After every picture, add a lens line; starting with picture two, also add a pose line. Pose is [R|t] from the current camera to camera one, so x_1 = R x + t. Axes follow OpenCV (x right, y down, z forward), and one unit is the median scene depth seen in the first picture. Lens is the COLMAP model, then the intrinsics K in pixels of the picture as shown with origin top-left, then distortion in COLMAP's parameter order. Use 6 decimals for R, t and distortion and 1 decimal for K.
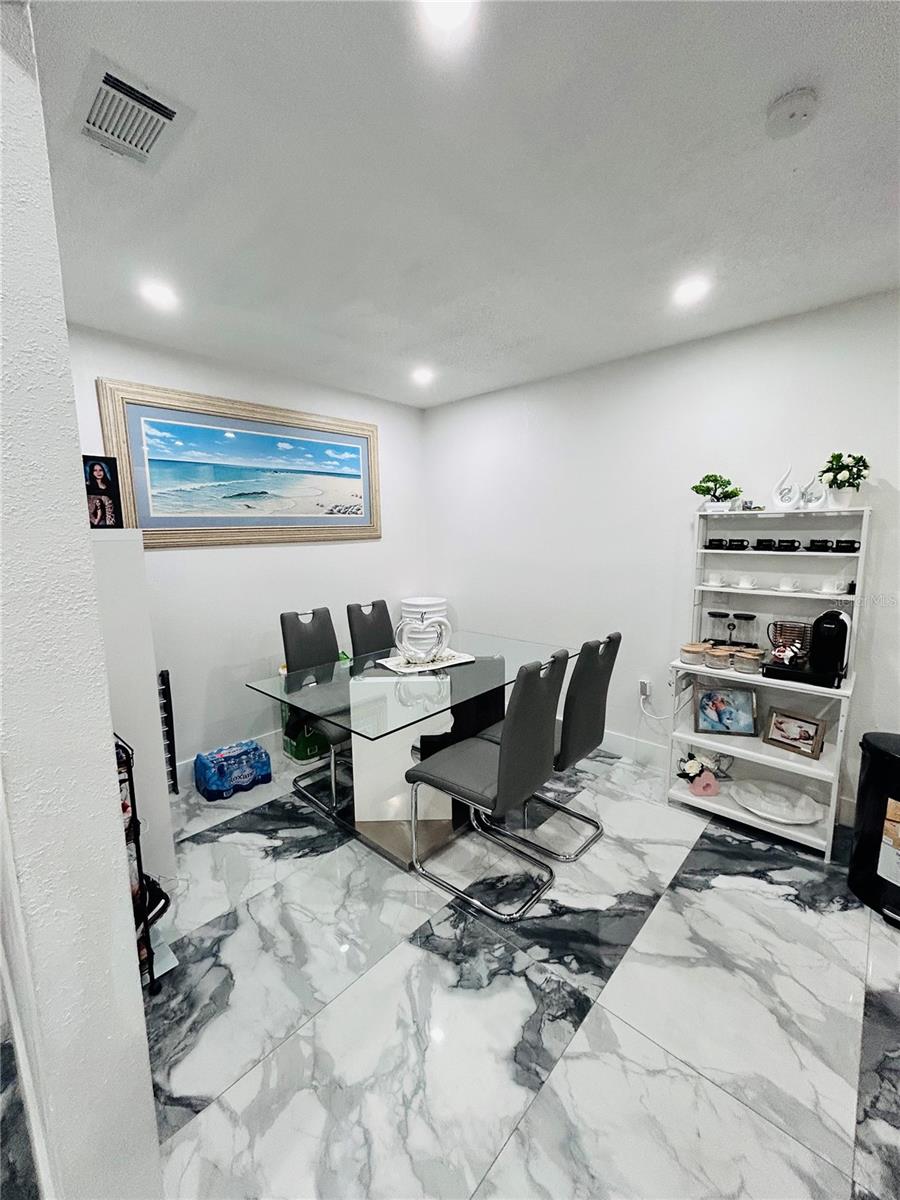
lens RADIAL K [[480.7, 0, 453.1], [0, 480.7, 596.7], [0, 0, 1]] dist [0.000921, 0.000021]
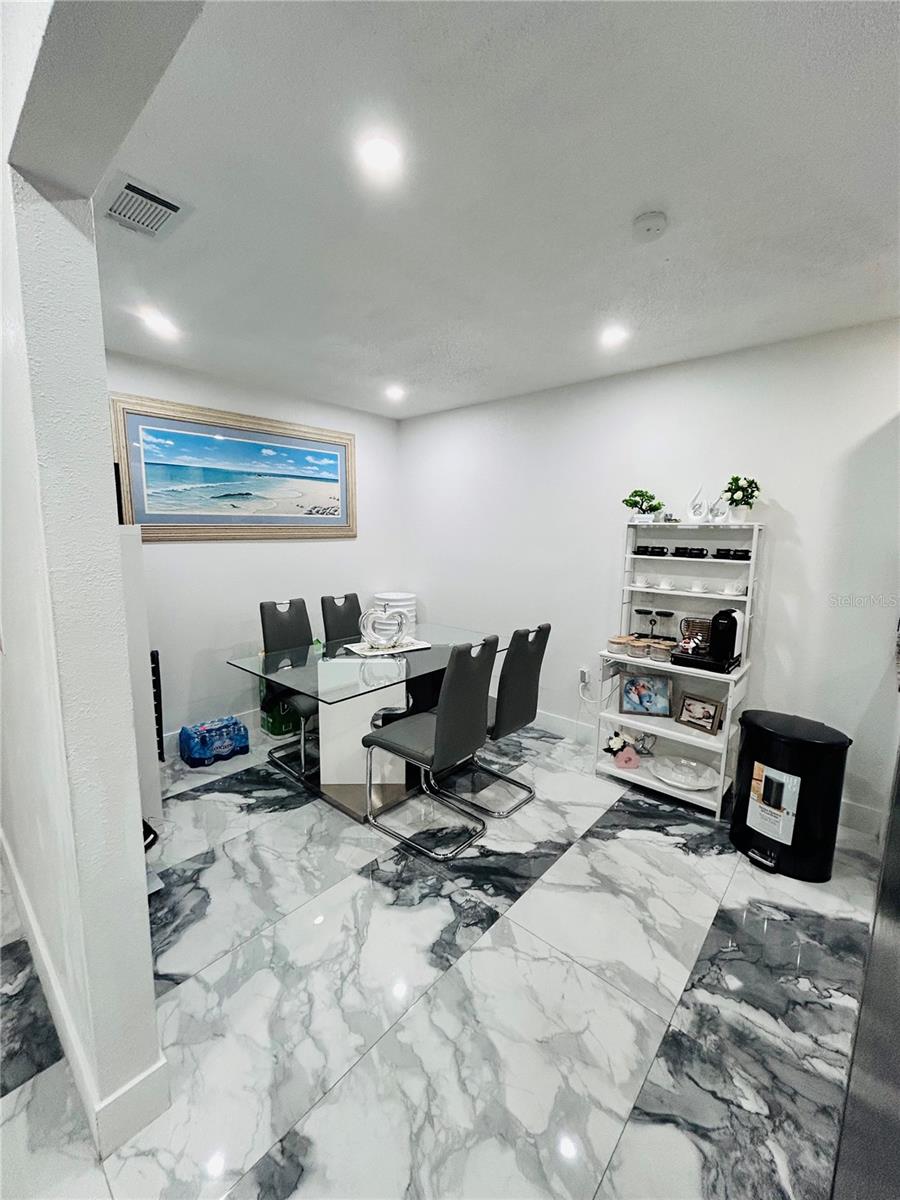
lens RADIAL K [[481.1, 0, 452.7], [0, 481.1, 596.8], [0, 0, 1]] dist [-0.003862, 0.002566]
pose [[0.999502, 0.022829, 0.021803, 0.092350], [-0.022818, 0.999739, -0.000727, 0.016958], [-0.021814, 0.000229, 0.999762, -0.186414]]
